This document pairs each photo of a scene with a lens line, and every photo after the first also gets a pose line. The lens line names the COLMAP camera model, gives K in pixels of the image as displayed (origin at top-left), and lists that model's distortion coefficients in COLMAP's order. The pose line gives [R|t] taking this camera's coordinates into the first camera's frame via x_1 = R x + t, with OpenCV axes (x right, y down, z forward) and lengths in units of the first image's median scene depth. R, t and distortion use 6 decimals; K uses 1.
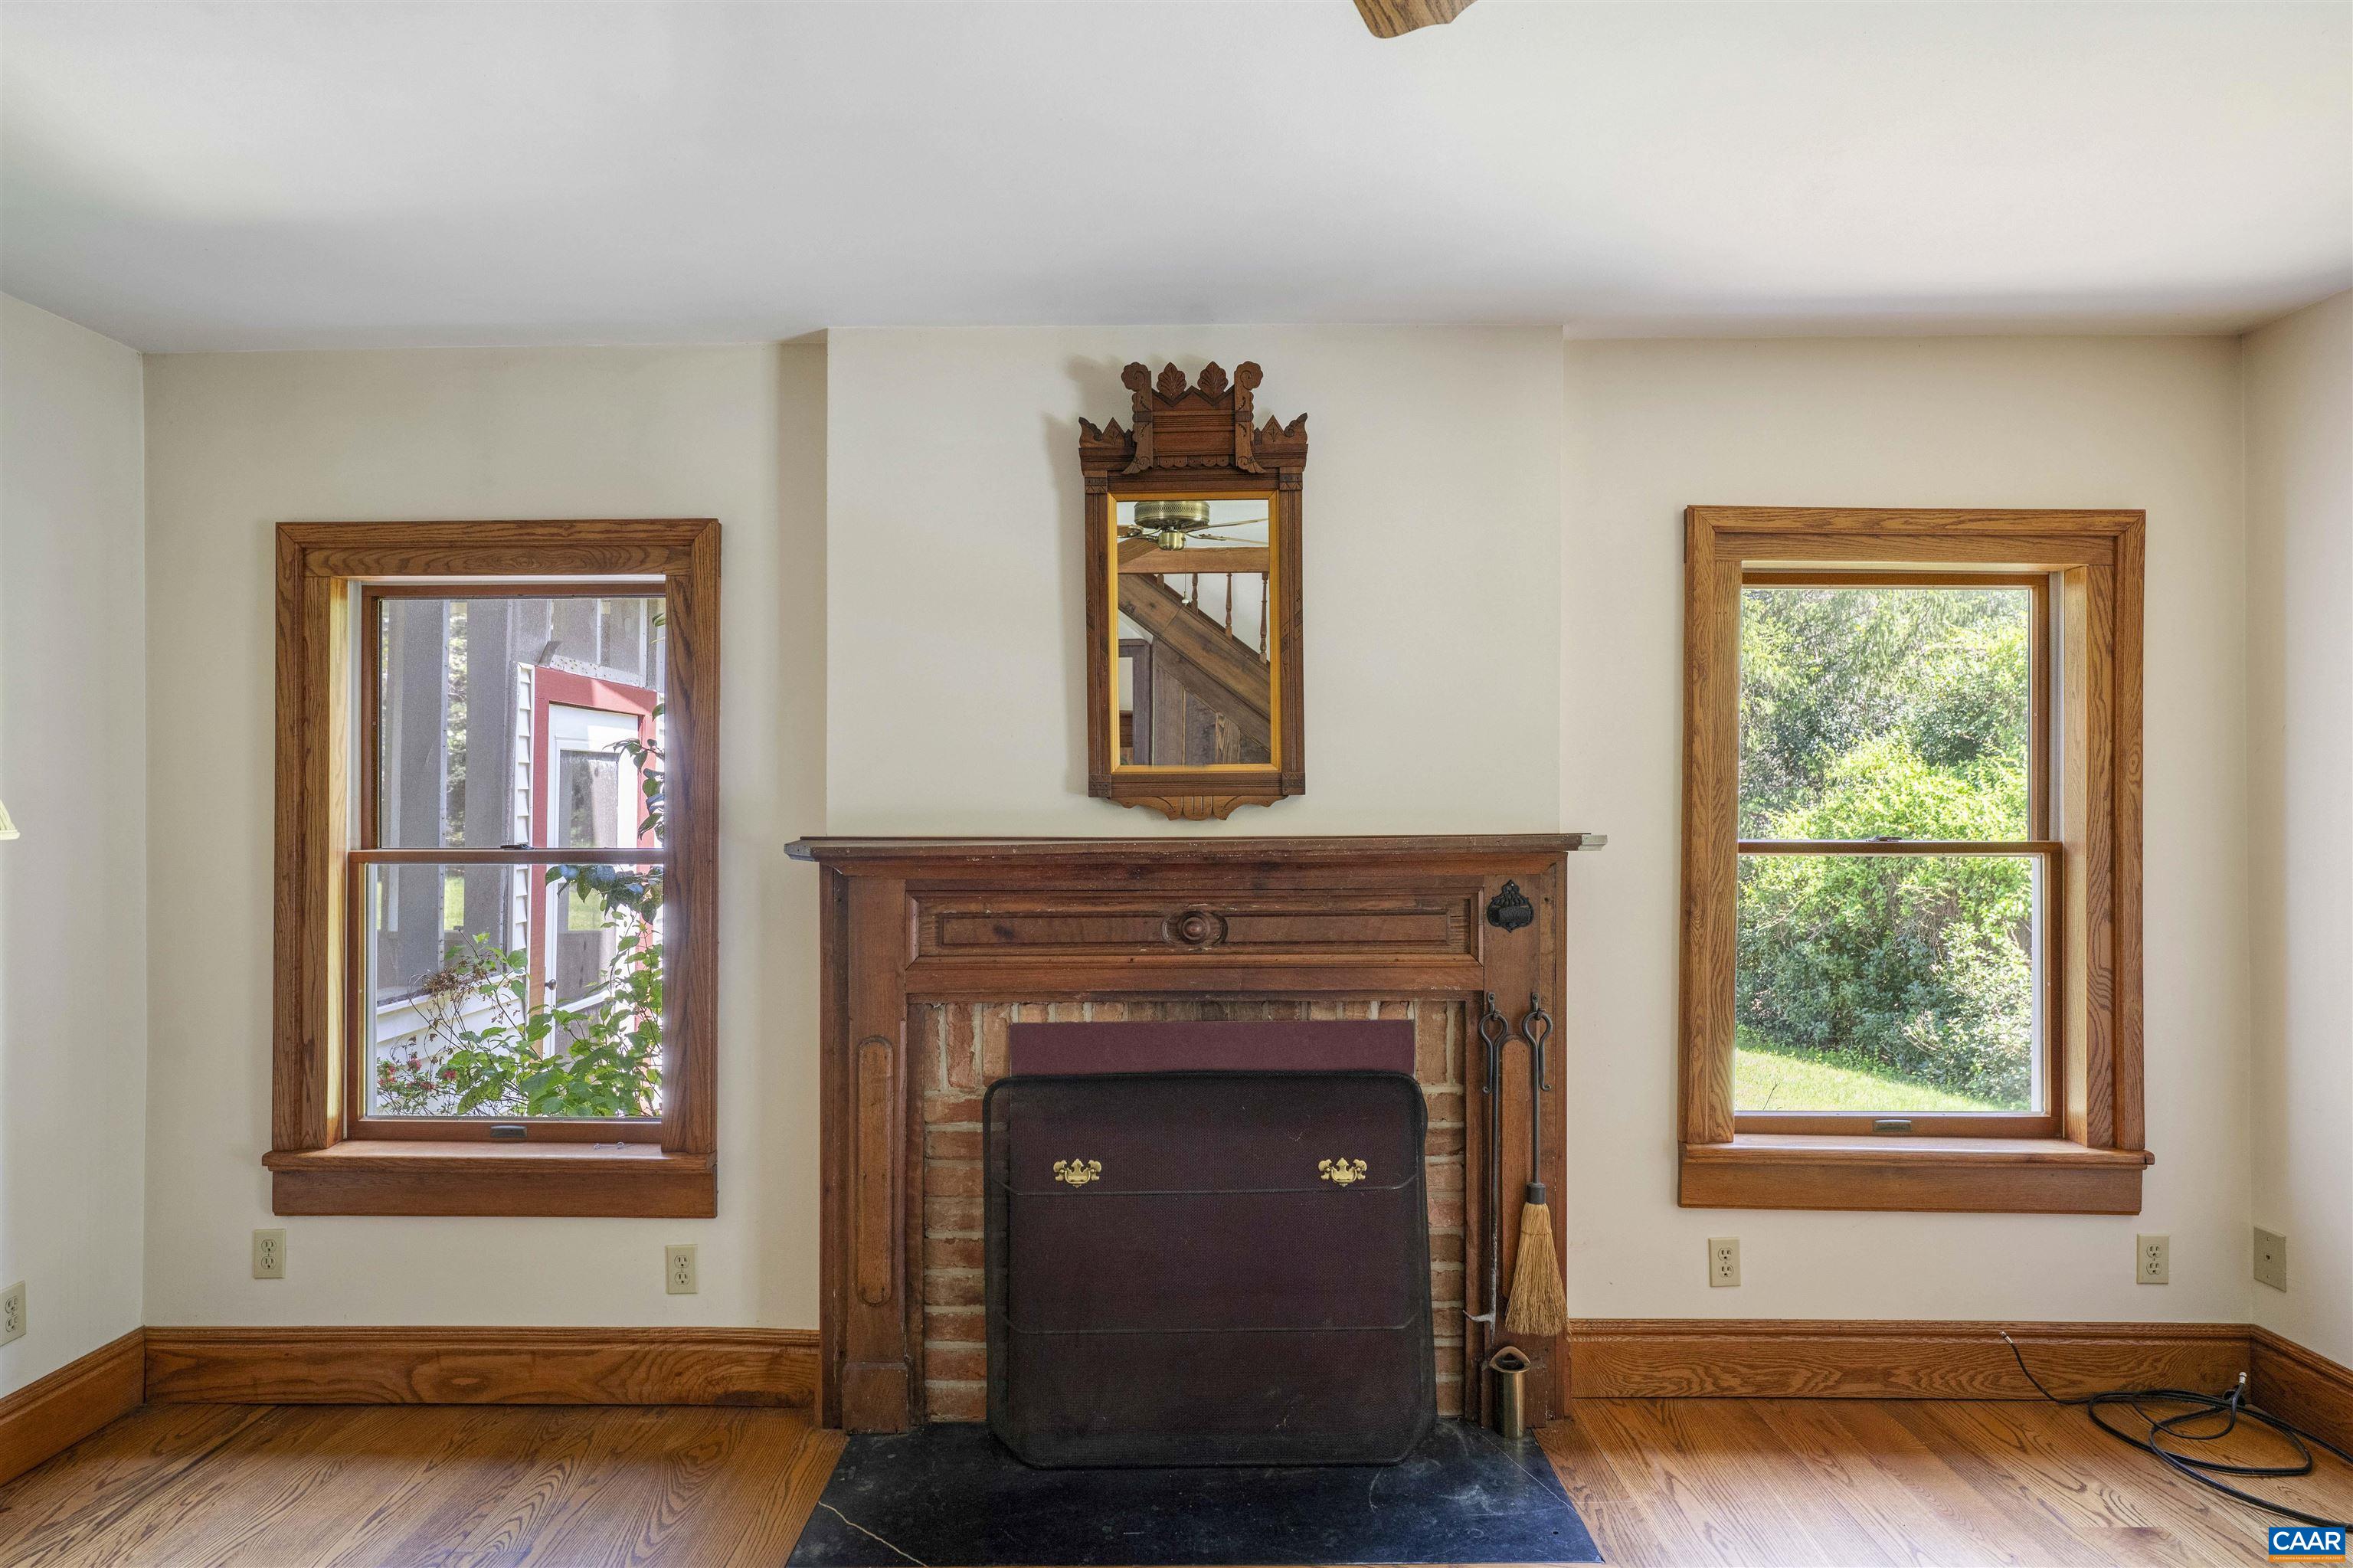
lens RADIAL K [[1360.0, 0, 1138.3], [0, 1360.0, 778.3], [0, 0, 1]] dist [0.004542, 0.000453]
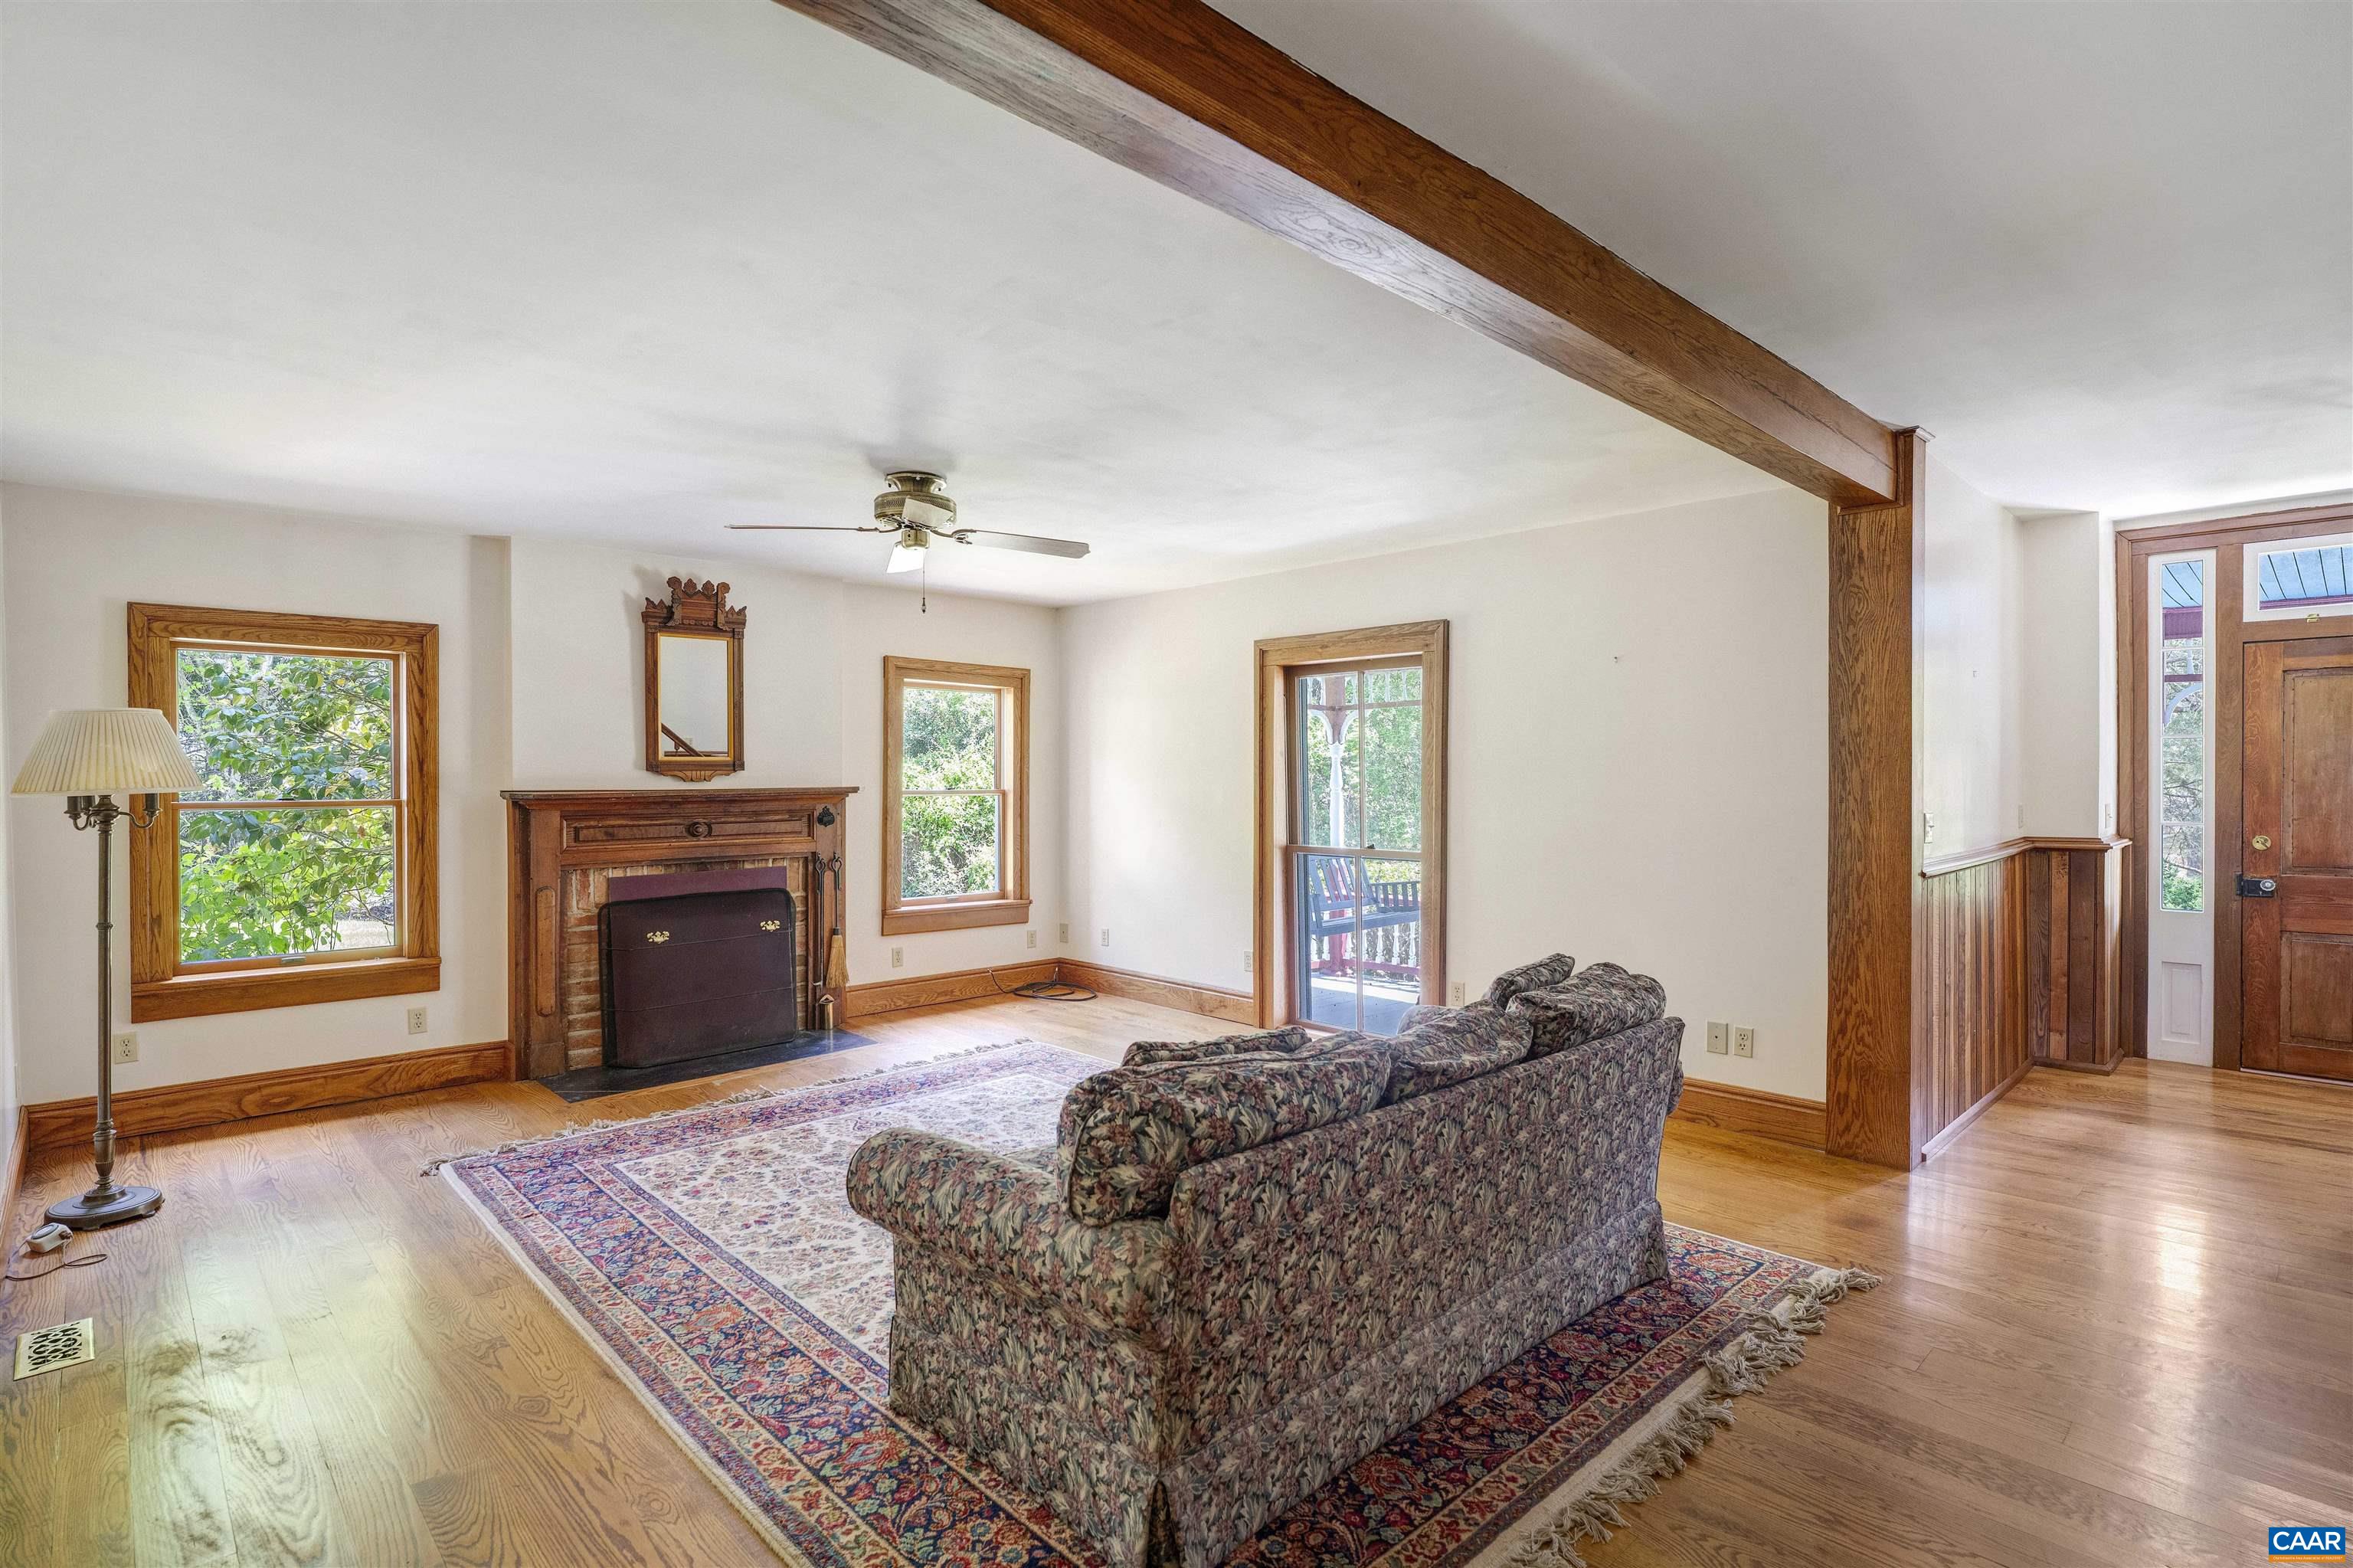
lens RADIAL K [[1182.4, 0, 1139.2], [0, 1182.4, 778.2], [0, 0, 1]] dist [-0.001316, -0.000008]
pose [[0.727506, -0.001098, 0.686101, -0.759311], [-0.007778, 0.999921, 0.009848, -0.000094], [-0.686057, -0.012501, 0.727440, -0.911136]]
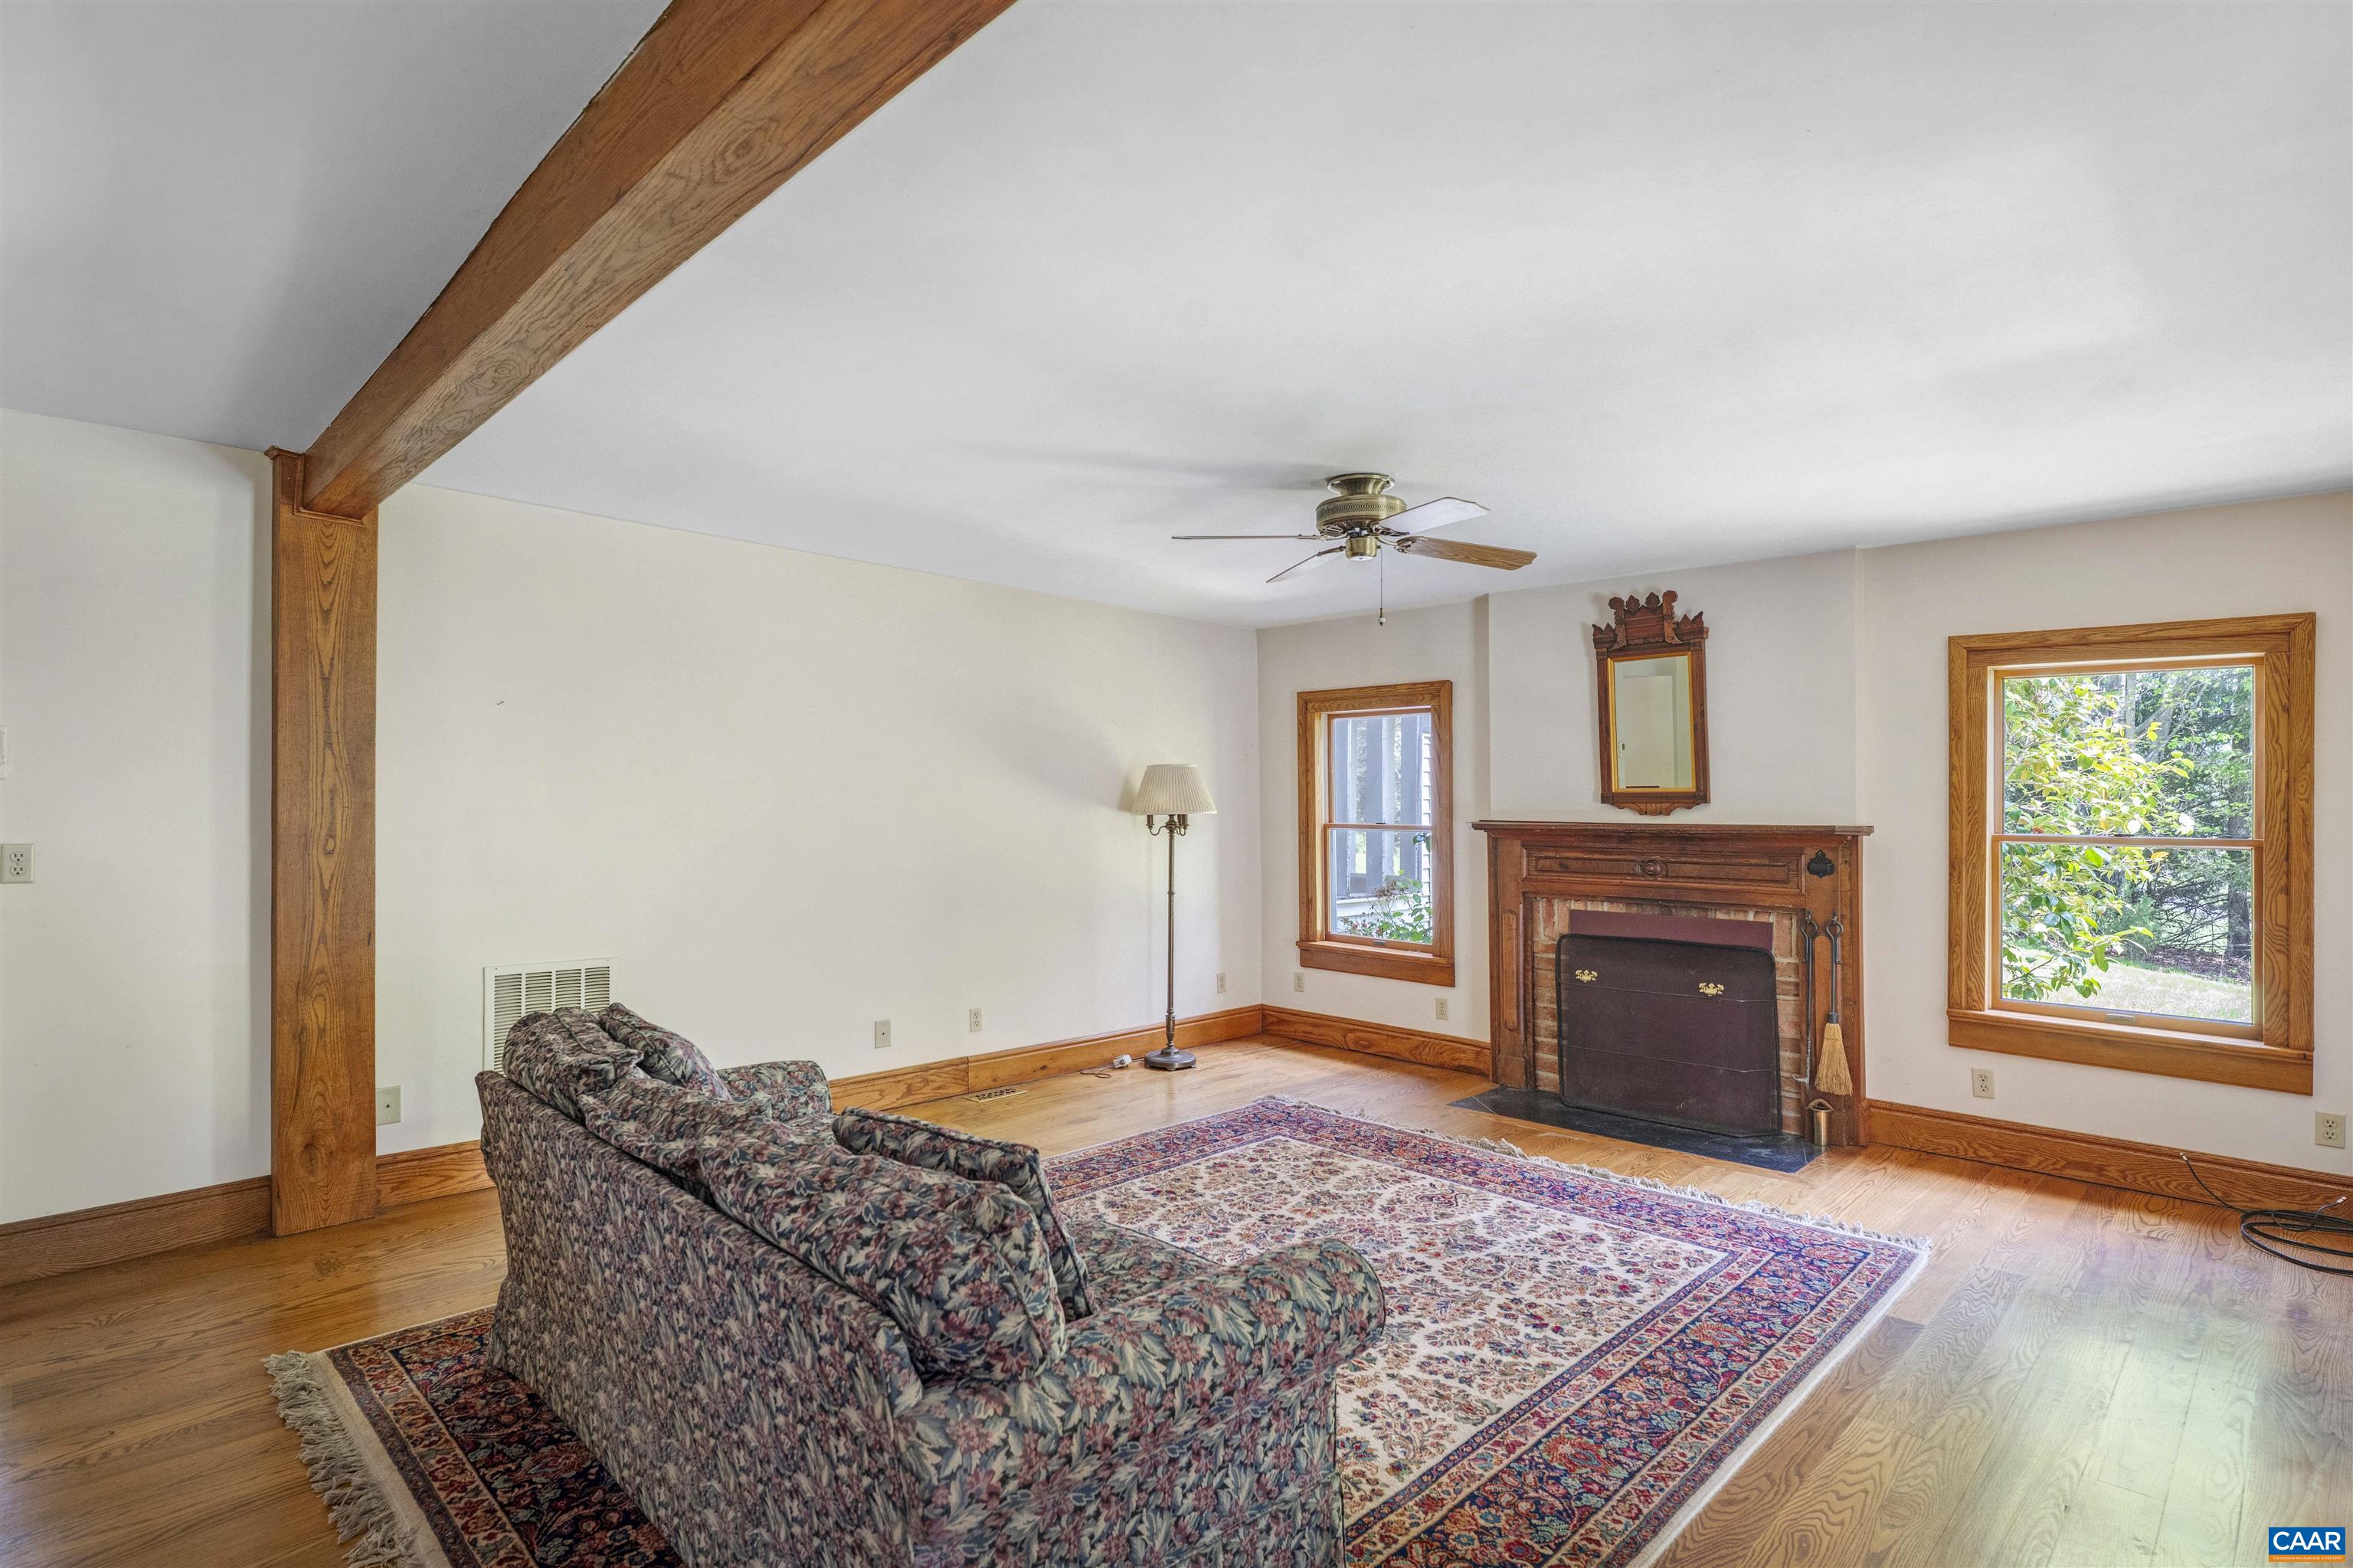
lens RADIAL K [[1182.4, 0, 1139.2], [0, 1182.4, 778.2], [0, 0, 1]] dist [-0.001316, -0.000008]
pose [[0.697067, -0.007387, -0.716968, 0.768096], [0.006796, 0.999970, -0.003696, -0.023267], [0.716974, -0.002296, 0.697096, -0.779517]]
